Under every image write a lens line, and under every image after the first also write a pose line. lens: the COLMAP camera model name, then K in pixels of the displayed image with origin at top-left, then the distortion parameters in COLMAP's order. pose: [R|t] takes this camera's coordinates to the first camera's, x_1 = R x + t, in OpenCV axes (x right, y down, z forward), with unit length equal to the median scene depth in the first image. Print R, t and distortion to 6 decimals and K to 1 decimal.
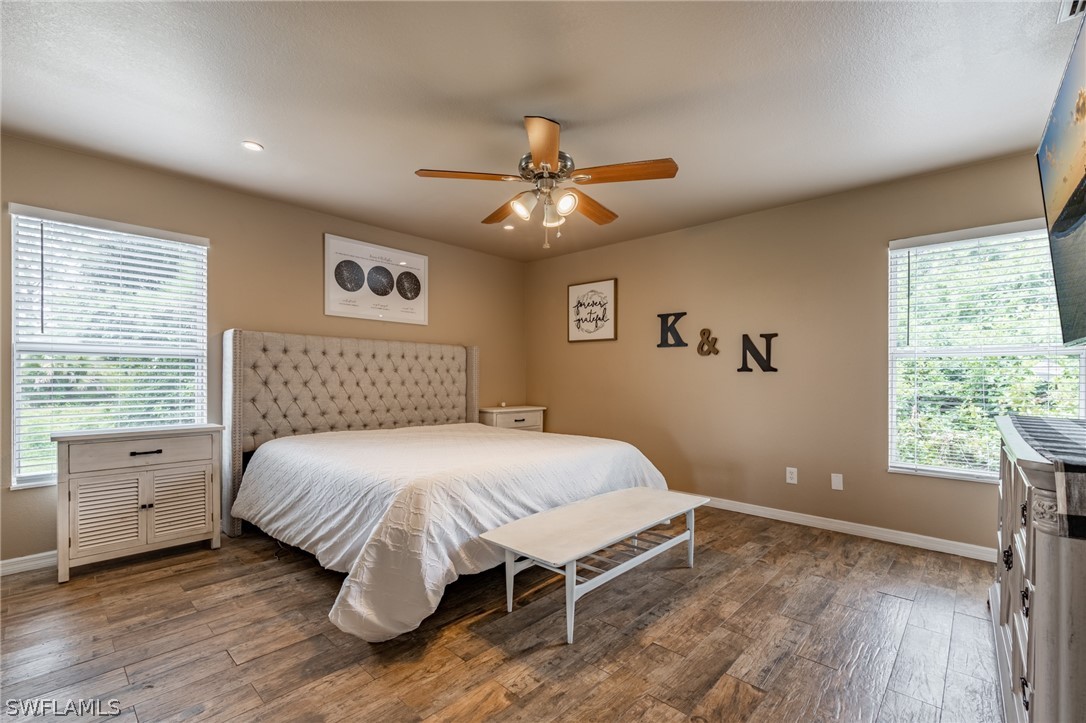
lens RADIAL K [[470.6, 0, 542.1], [0, 470.6, 373.0], [0, 0, 1]] dist [0.006589, -0.000168]
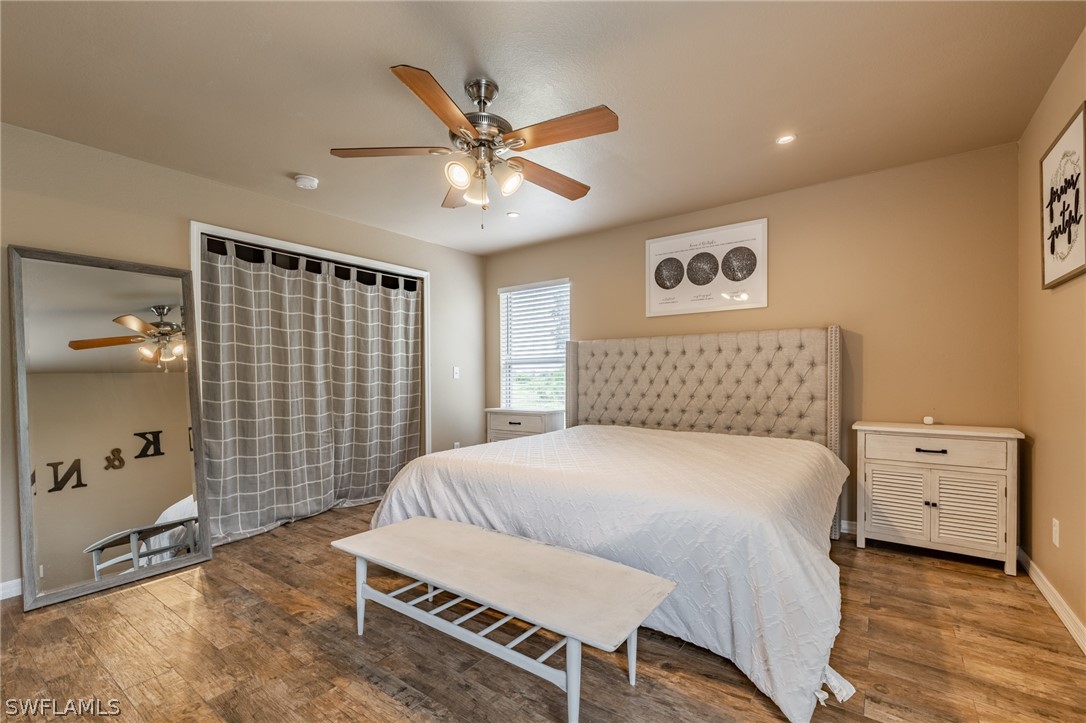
lens RADIAL K [[470.6, 0, 546.1], [0, 470.6, 378.0], [0, 0, 1]] dist [0.006589, -0.000168]
pose [[0.127215, -0.003506, -0.991869, 0.539195], [0.017540, 0.999845, -0.001285, 0.010928], [0.991720, -0.017234, 0.127256, 0.609300]]
